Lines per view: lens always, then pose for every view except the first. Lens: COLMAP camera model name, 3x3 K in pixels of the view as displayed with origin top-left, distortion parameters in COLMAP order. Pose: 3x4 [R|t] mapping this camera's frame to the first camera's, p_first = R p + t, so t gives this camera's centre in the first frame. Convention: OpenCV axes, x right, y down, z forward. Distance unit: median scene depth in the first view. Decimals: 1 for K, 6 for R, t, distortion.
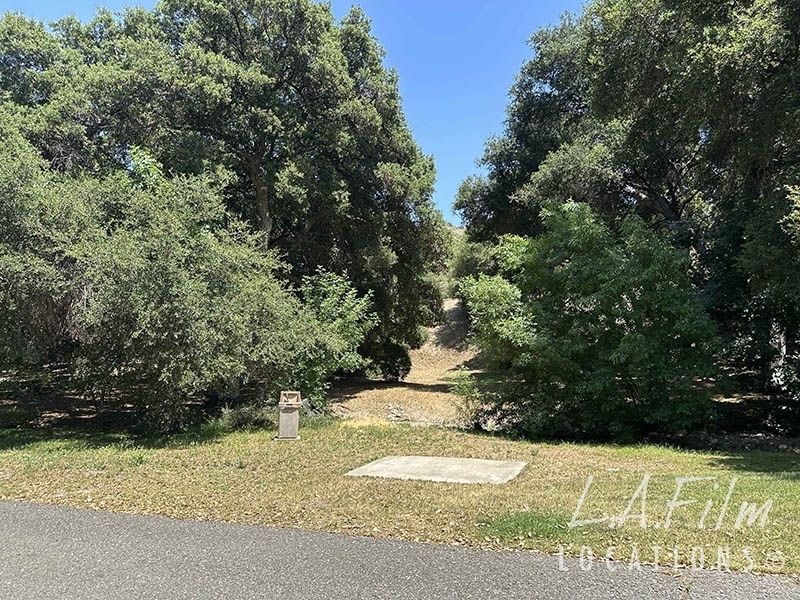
lens RADIAL K [[549.4, 0, 380.3], [0, 549.4, 293.1], [0, 0, 1]] dist [0.068573, -0.088851]
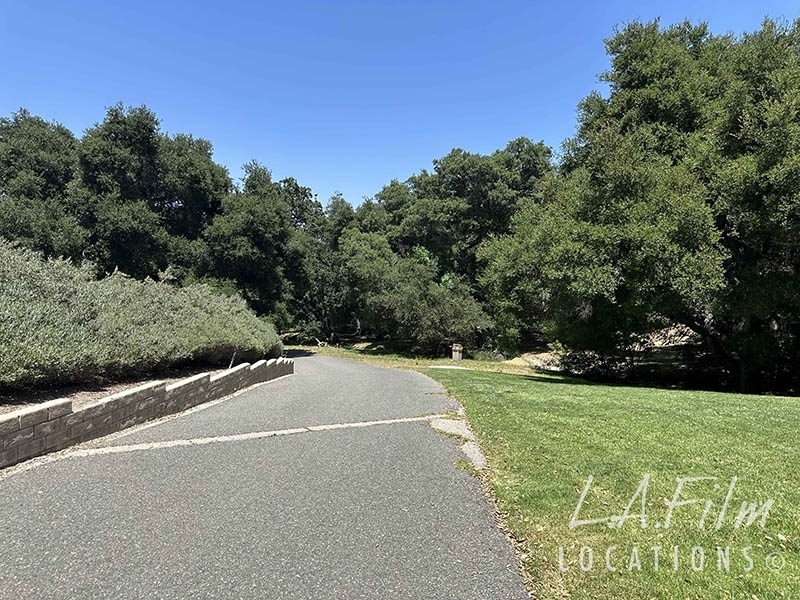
lens RADIAL K [[549.4, 0, 393.9], [0, 549.4, 291.7], [0, 0, 1]] dist [0.068573, -0.088851]
pose [[0.714142, 0.005263, -0.699981, 1.460940], [0.055510, 0.996397, 0.064124, -0.257091], [0.697796, -0.084650, 0.711277, -1.055336]]
